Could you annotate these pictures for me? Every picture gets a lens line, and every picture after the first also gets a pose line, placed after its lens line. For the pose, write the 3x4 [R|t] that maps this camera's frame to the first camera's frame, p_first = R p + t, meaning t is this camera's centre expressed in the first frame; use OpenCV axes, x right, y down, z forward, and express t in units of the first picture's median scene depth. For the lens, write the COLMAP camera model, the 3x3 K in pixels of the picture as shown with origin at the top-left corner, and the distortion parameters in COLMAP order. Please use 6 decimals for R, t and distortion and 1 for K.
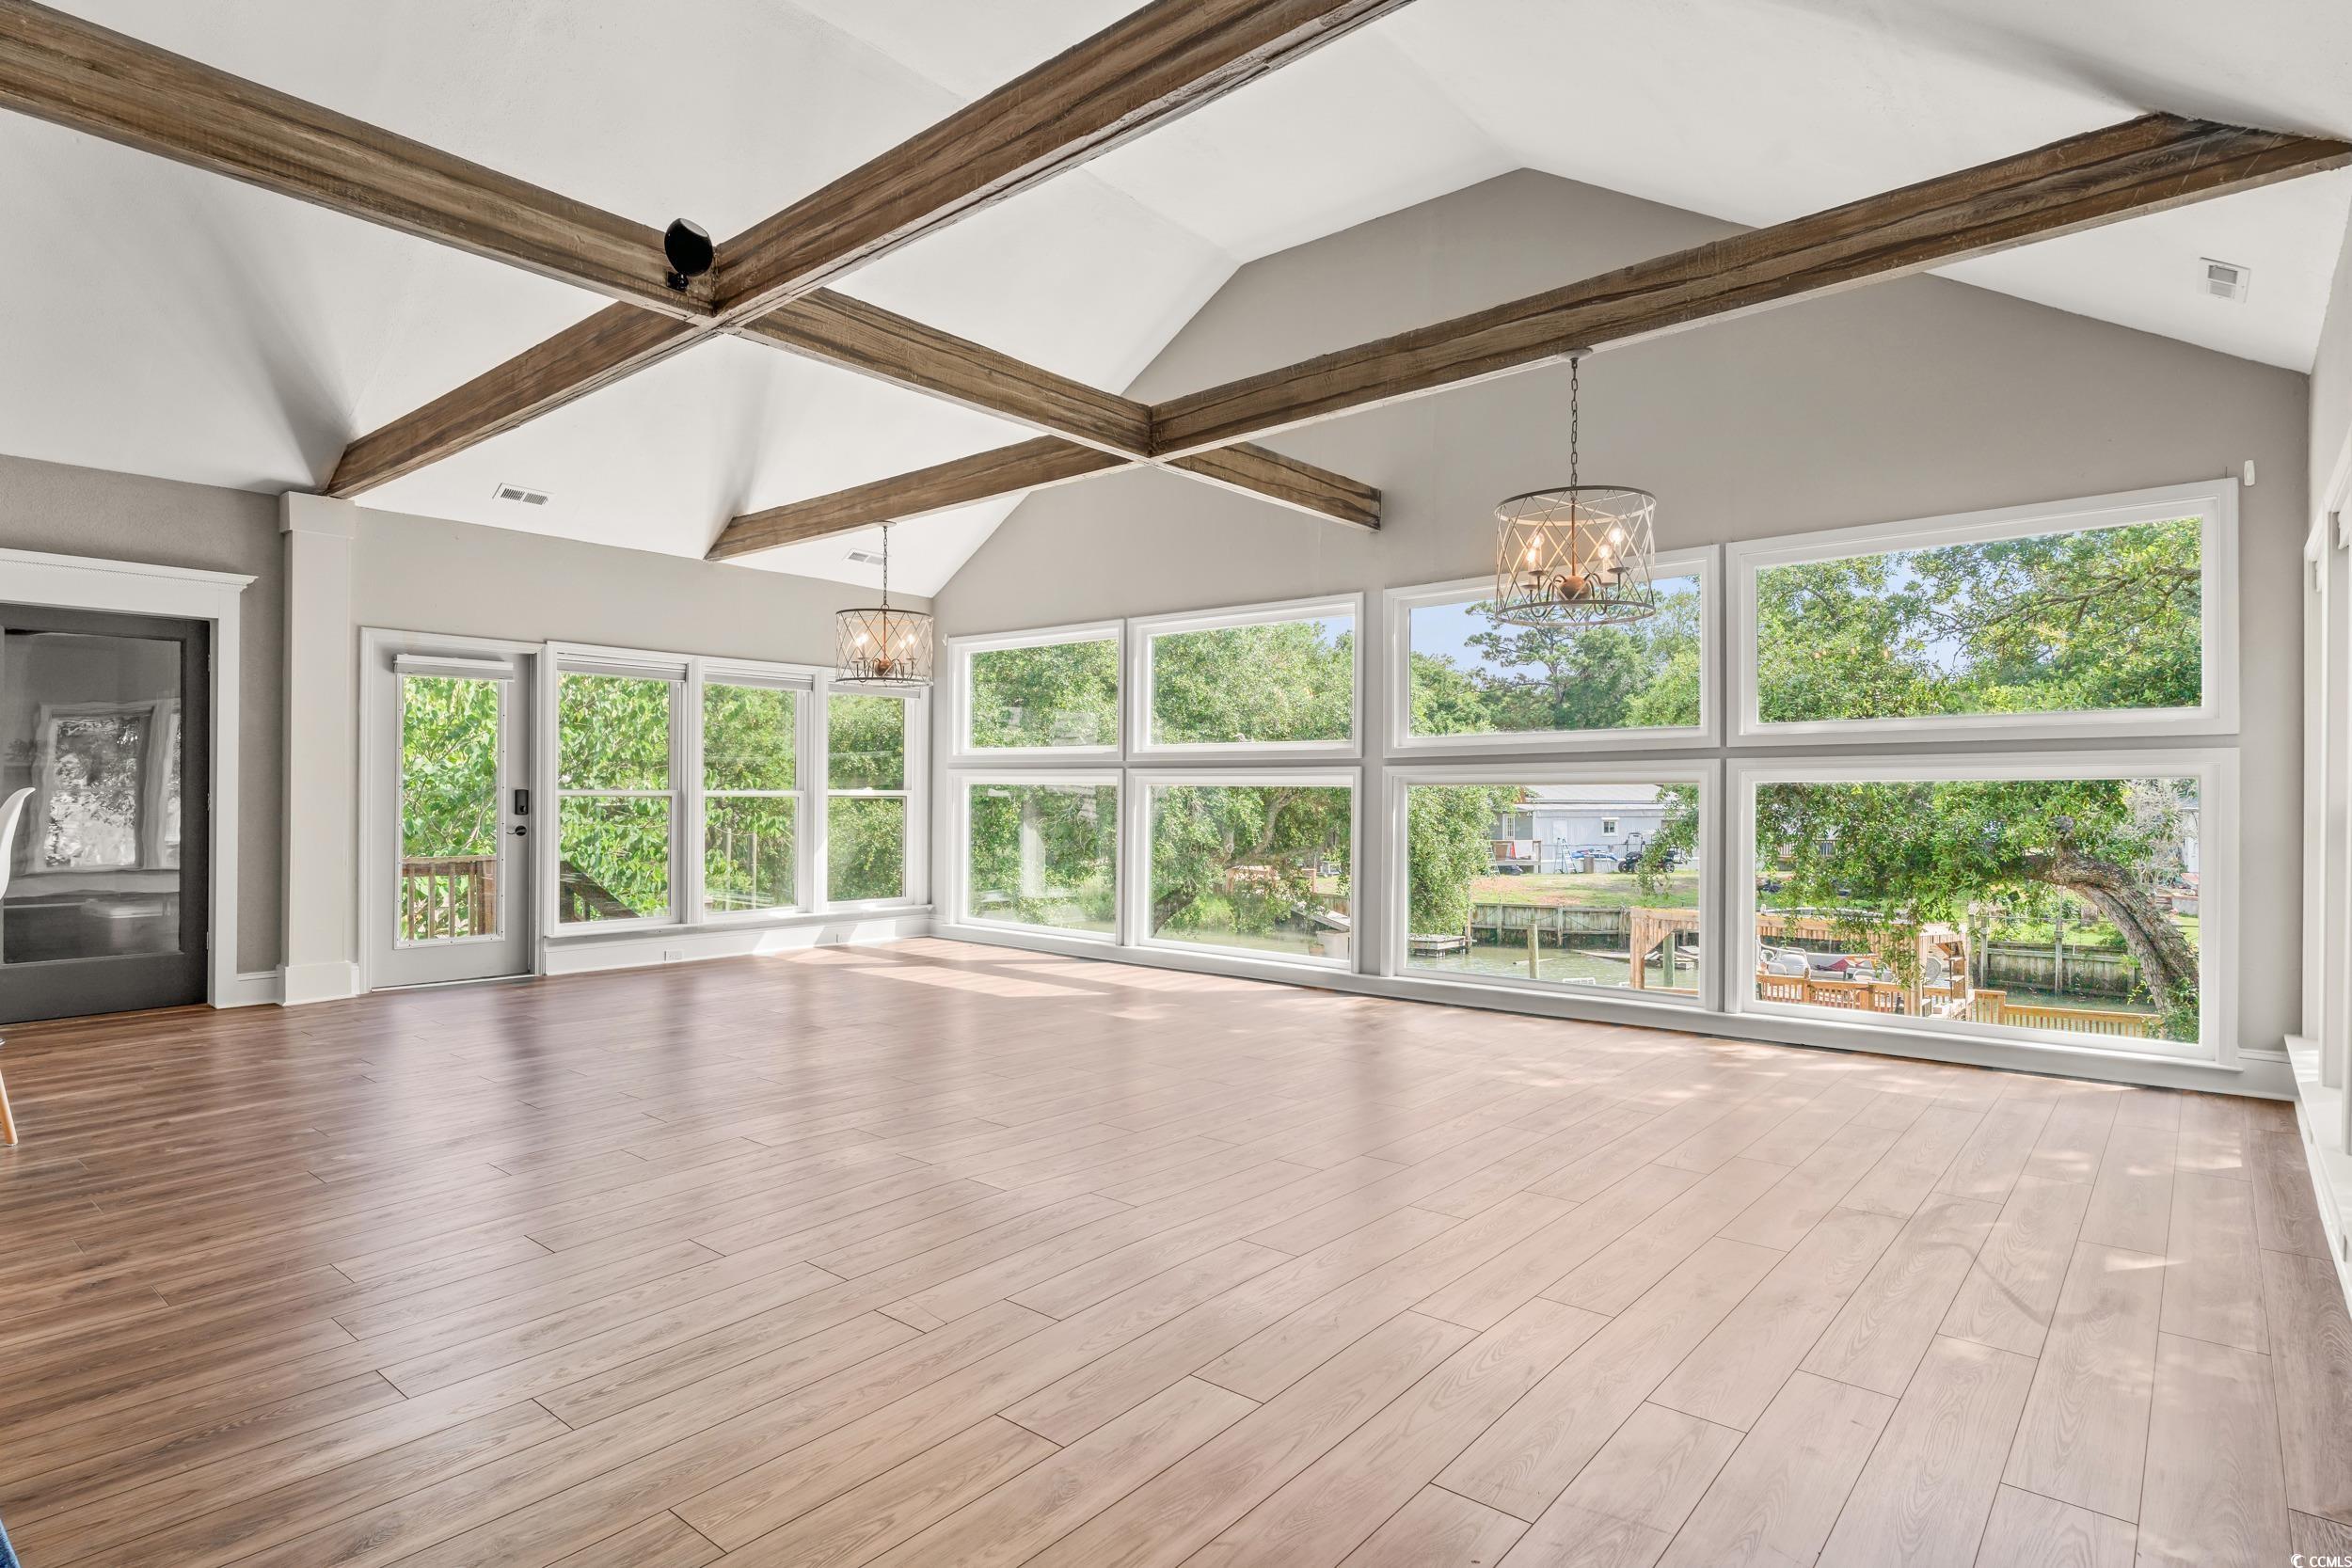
lens RADIAL K [[1213.3, 0, 1180.0], [0, 1213.3, 791.8], [0, 0, 1]] dist [0.025353, 0.000226]
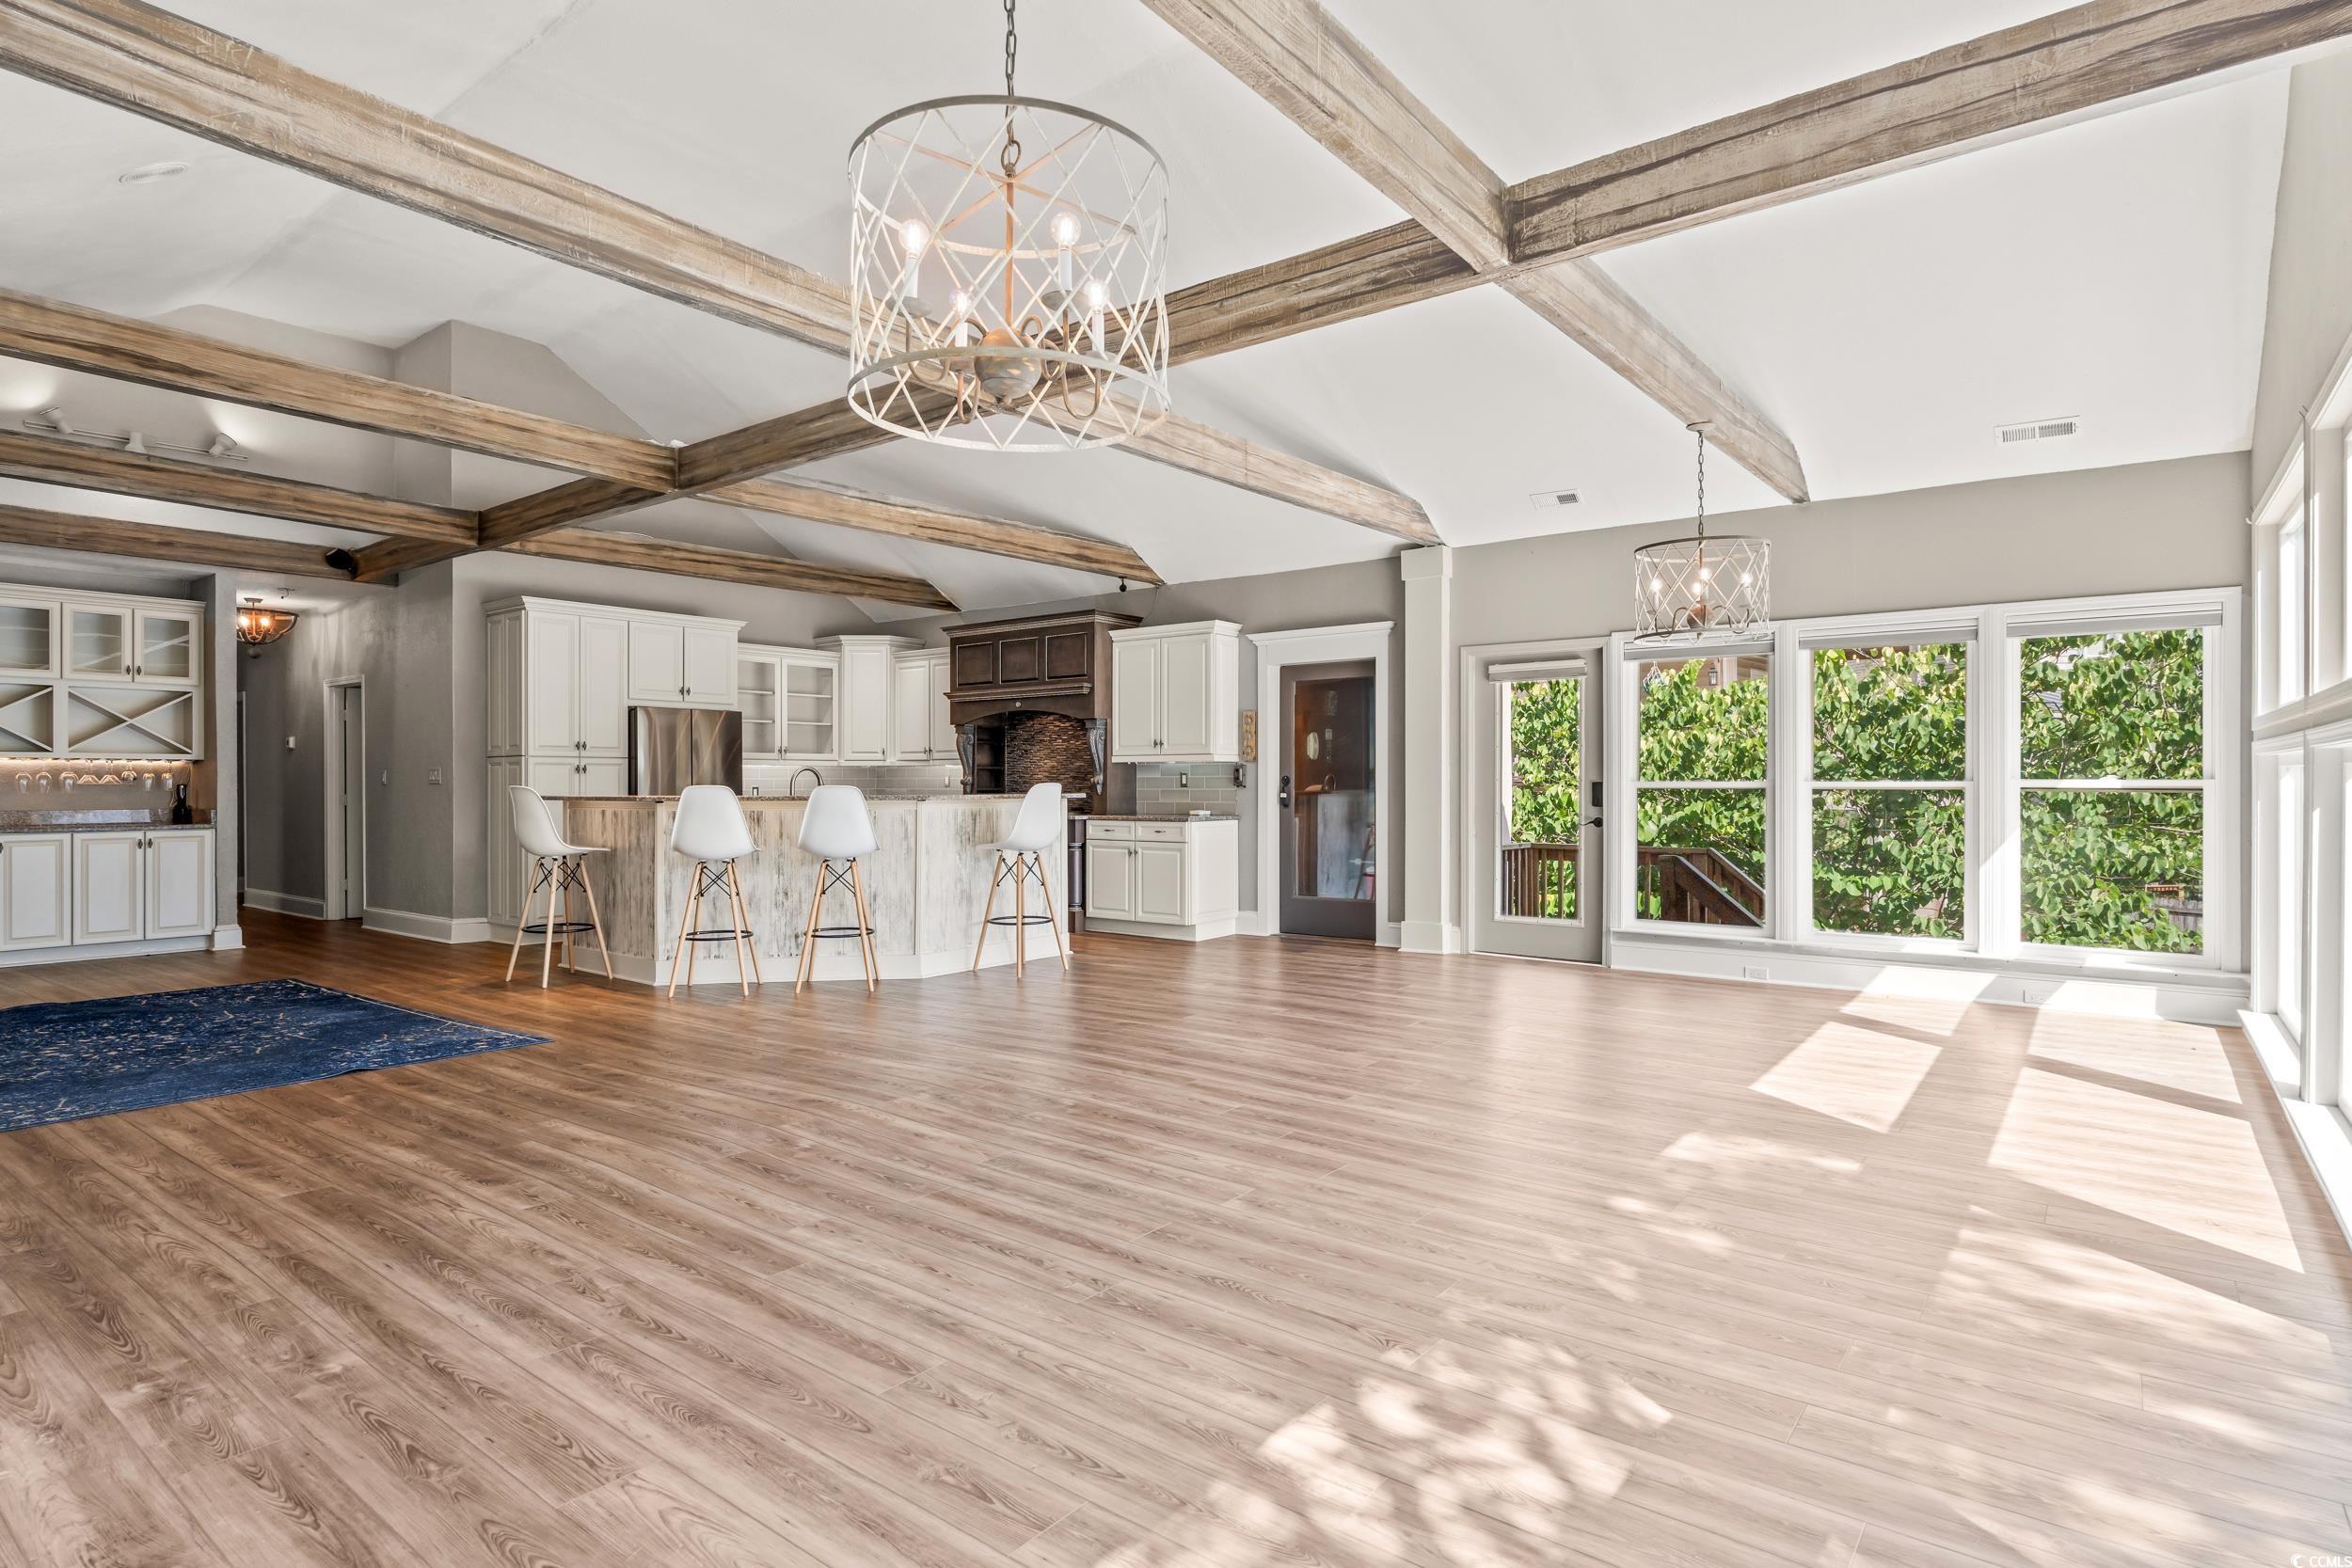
lens RADIAL K [[1213.3, 0, 1183.9], [0, 1213.3, 785.0], [0, 0, 1]] dist [0.025353, 0.000226]
pose [[0.041840, -0.004449, -0.999114, 0.463859], [0.004426, 0.999981, -0.004267, 0.003864], [0.999115, -0.004243, 0.041859, 0.614302]]
